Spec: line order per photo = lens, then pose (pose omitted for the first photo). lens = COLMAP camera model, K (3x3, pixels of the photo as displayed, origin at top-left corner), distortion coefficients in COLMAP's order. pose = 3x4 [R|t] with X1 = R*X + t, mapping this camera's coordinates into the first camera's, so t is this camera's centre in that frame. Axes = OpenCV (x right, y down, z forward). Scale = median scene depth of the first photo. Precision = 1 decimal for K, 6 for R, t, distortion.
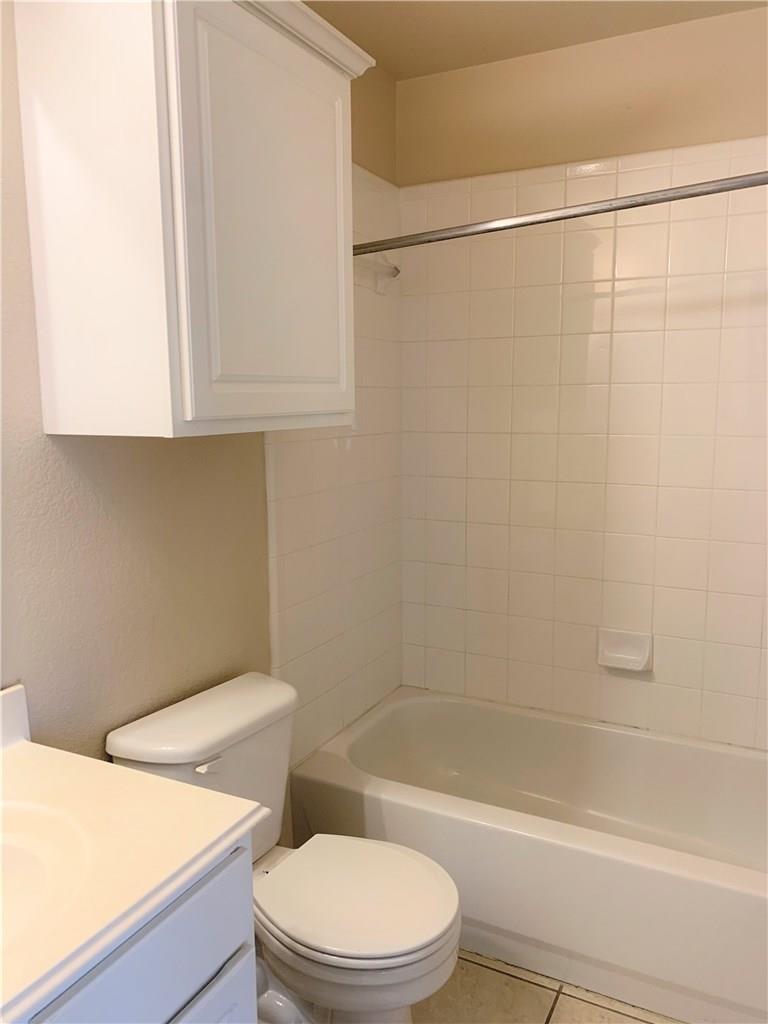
lens RADIAL K [[791.8, 0, 386.7], [0, 791.8, 509.4], [0, 0, 1]] dist [0.004070, -0.029799]
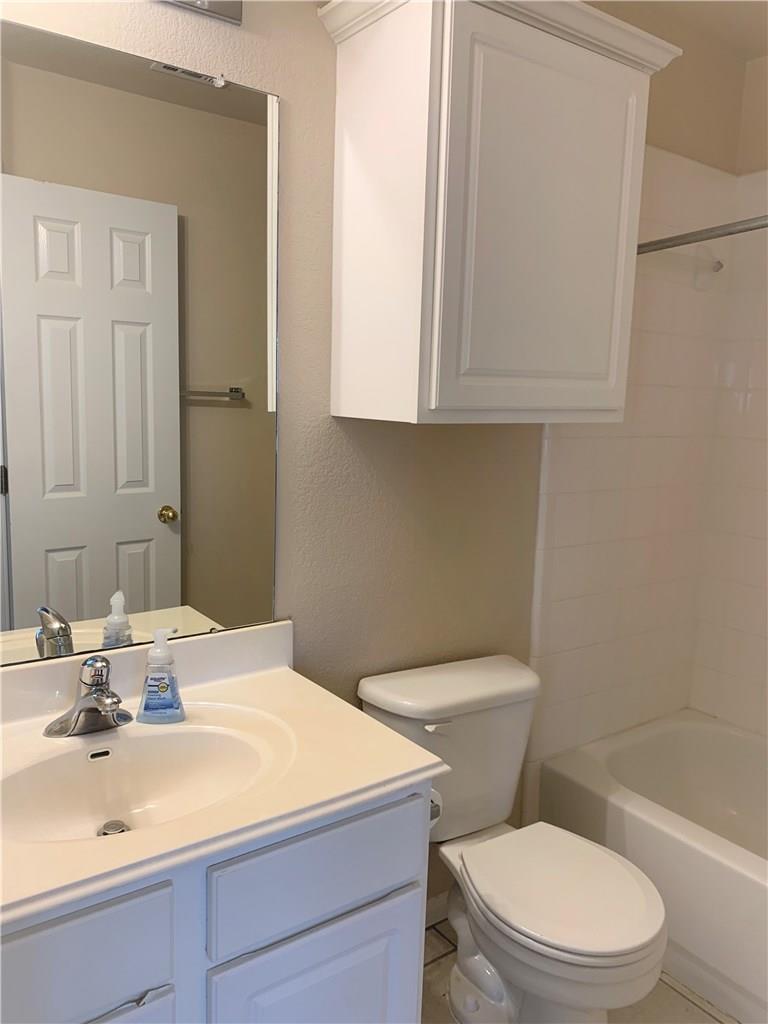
lens RADIAL K [[791.8, 0, 368.0], [0, 791.8, 506.0], [0, 0, 1]] dist [0.004070, -0.029799]
pose [[0.880166, 0.102203, -0.463533, 0.156979], [-0.103588, 0.994365, 0.022549, 0.006140], [0.463225, 0.028170, 0.885793, -0.018653]]
